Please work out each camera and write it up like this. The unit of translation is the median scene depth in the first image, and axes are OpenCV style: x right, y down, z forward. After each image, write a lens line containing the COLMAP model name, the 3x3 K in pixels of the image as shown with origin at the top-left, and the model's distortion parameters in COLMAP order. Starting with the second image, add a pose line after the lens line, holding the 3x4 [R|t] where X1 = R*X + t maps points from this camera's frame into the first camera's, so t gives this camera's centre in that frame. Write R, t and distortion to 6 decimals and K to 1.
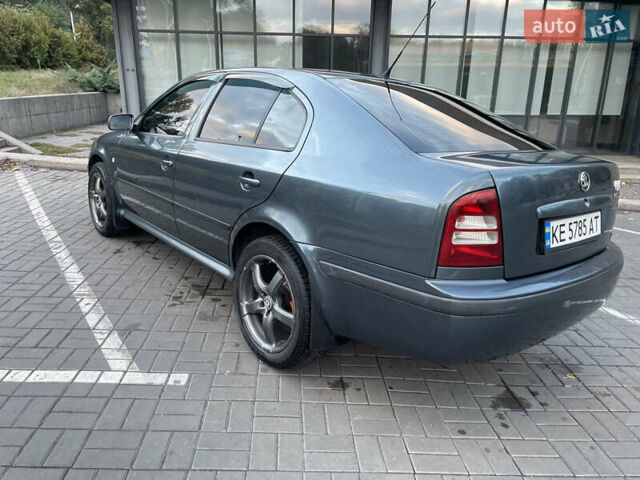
lens RADIAL K [[484.4, 0, 313.0], [0, 484.4, 239.0], [0, 0, 1]] dist [0.082216, -0.105978]
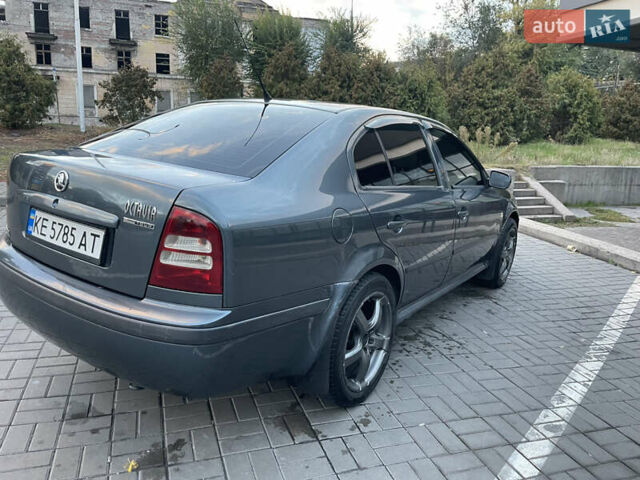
lens RADIAL K [[483.7, 0, 311.3], [0, 483.7, 232.3], [0, 0, 1]] dist [0.074856, -0.102138]
pose [[0.272549, 0.161900, -0.948423, 1.334890], [-0.315167, 0.946378, 0.070981, -0.203158], [0.909058, 0.279566, 0.308959, 0.991284]]
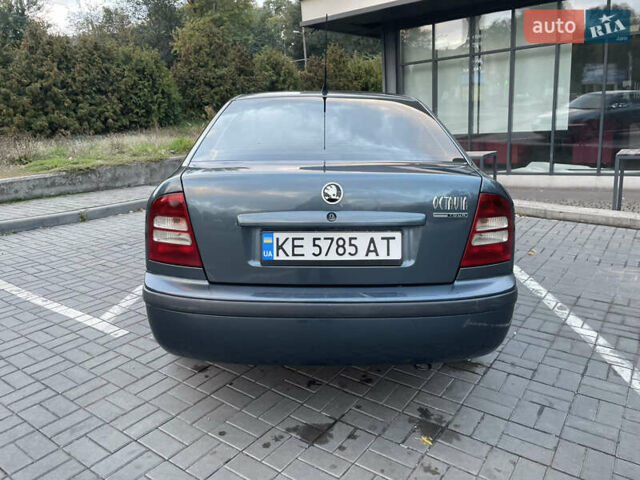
lens RADIAL K [[484.4, 0, 313.0], [0, 484.4, 239.0], [0, 0, 1]] dist [0.082216, -0.105978]
pose [[0.777006, 0.086275, -0.623553, 0.917604], [-0.118031, 0.992963, -0.009691, -0.018162], [0.618328, 0.081129, 0.781721, 0.250222]]
